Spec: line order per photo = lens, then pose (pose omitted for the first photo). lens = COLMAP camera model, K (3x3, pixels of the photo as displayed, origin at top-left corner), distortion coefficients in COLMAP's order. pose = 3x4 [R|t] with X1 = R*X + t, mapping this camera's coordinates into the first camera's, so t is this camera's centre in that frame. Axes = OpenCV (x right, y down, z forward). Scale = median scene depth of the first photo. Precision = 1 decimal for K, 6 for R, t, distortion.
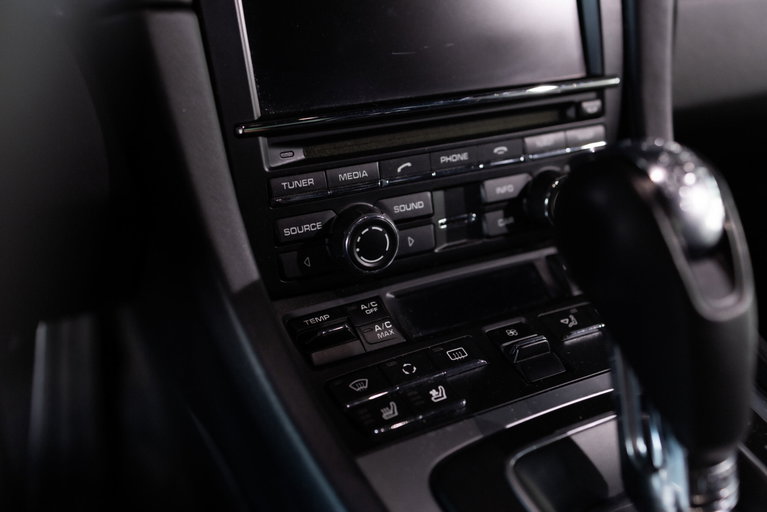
lens RADIAL K [[799.3, 0, 383.5], [0, 799.3, 256.0], [0, 0, 1]] dist [-0.021359, -0.015990]
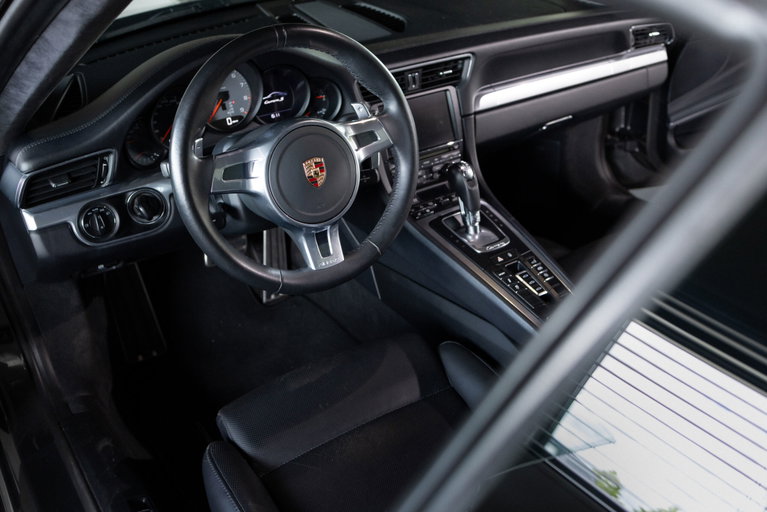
lens RADIAL K [[799.3, 0, 383.5], [0, 799.3, 256.0], [0, 0, 1]] dist [-0.021359, -0.015990]
pose [[0.992831, -0.078148, 0.090437, -0.612099], [0.071703, 0.994792, 0.072446, 0.061603], [-0.095627, -0.065442, 0.993264, -3.559170]]
